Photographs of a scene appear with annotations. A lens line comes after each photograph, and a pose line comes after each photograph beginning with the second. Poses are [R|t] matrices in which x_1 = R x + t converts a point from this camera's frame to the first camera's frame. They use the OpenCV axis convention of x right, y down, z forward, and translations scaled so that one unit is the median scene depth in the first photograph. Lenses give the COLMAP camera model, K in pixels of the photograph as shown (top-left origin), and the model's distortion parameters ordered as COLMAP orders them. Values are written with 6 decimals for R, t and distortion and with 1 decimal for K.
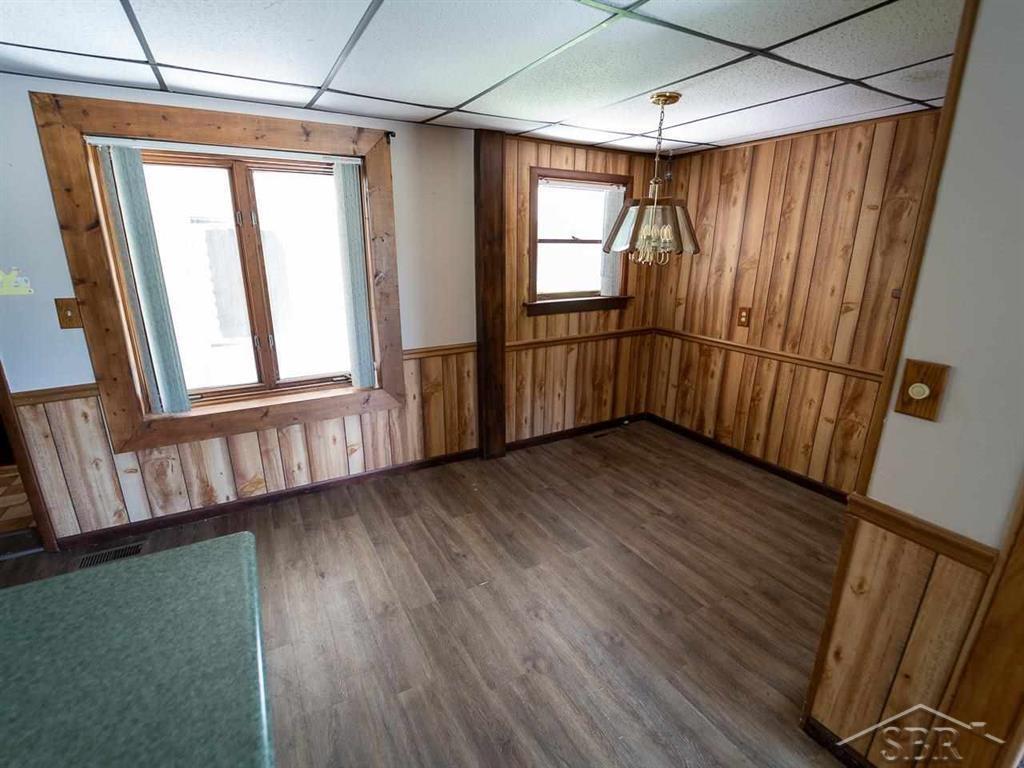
lens RADIAL K [[469.2, 0, 512.1], [0, 469.2, 385.0], [0, 0, 1]] dist [-0.022249, -0.001259]
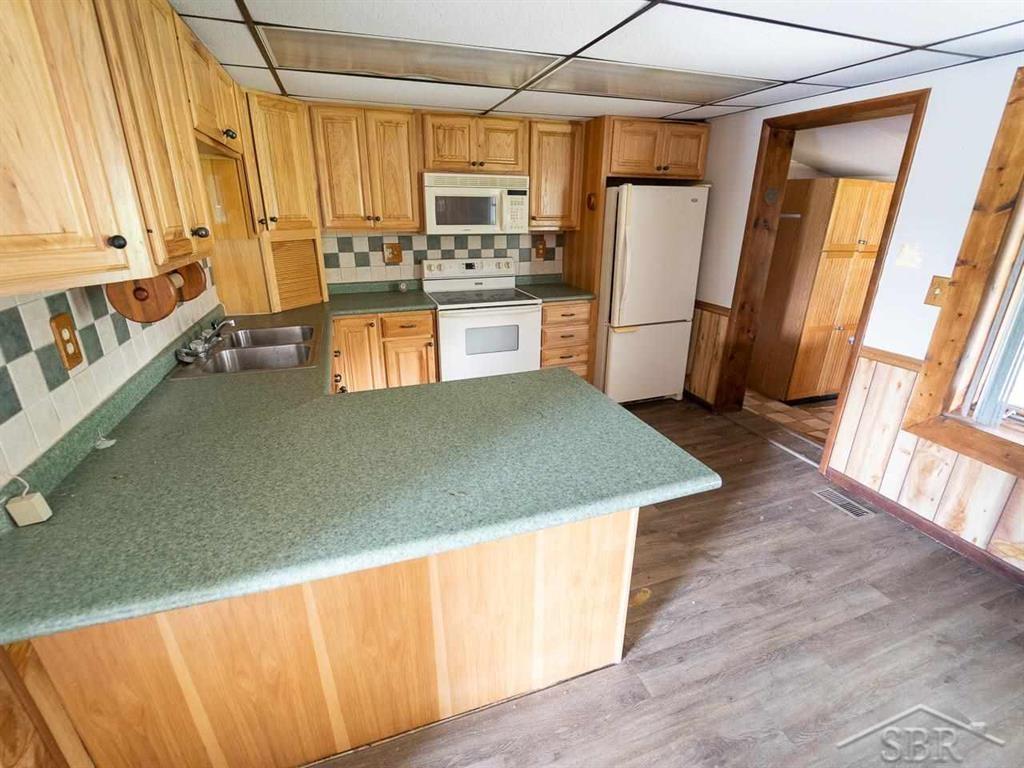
lens RADIAL K [[469.2, 0, 513.4], [0, 469.2, 386.5], [0, 0, 1]] dist [-0.022249, -0.001259]
pose [[-0.183412, 0.344206, -0.920805, 0.192405], [-0.291183, 0.875637, 0.385321, -0.069547], [0.938921, 0.338796, -0.060376, 0.183869]]
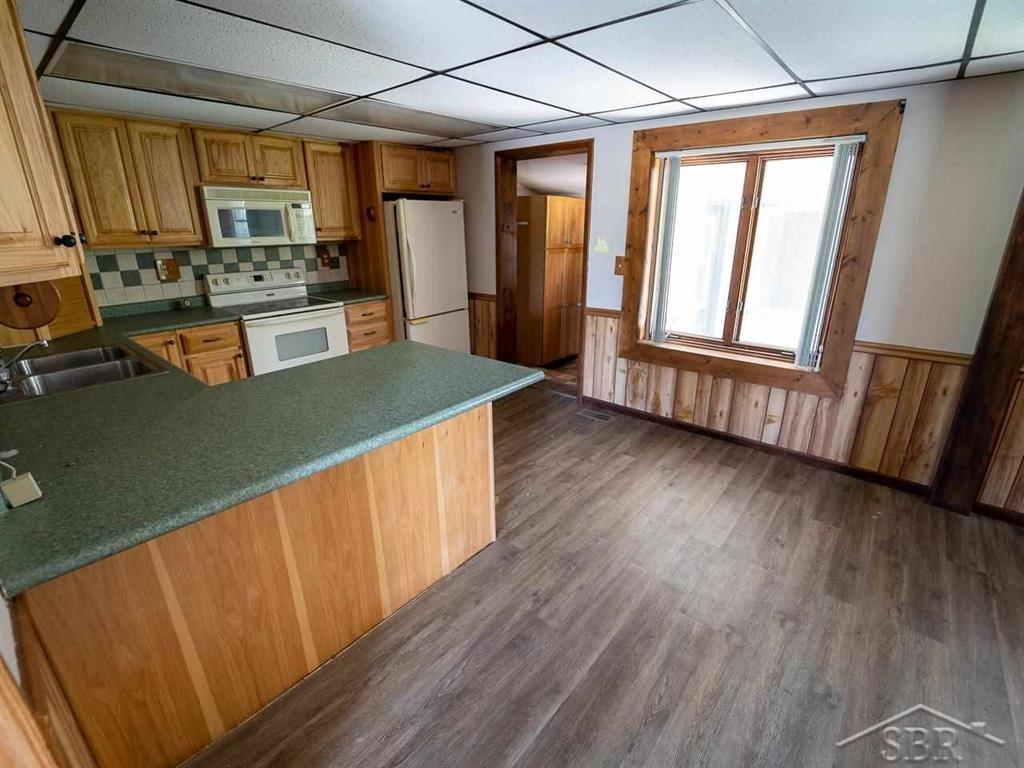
lens RADIAL K [[469.2, 0, 516.1], [0, 469.2, 385.6], [0, 0, 1]] dist [-0.022249, -0.001259]
pose [[0.345345, 0.298964, -0.889583, 0.417944], [-0.264431, 0.940494, 0.213419, -0.008896], [0.900451, 0.161530, 0.403850, 0.043421]]
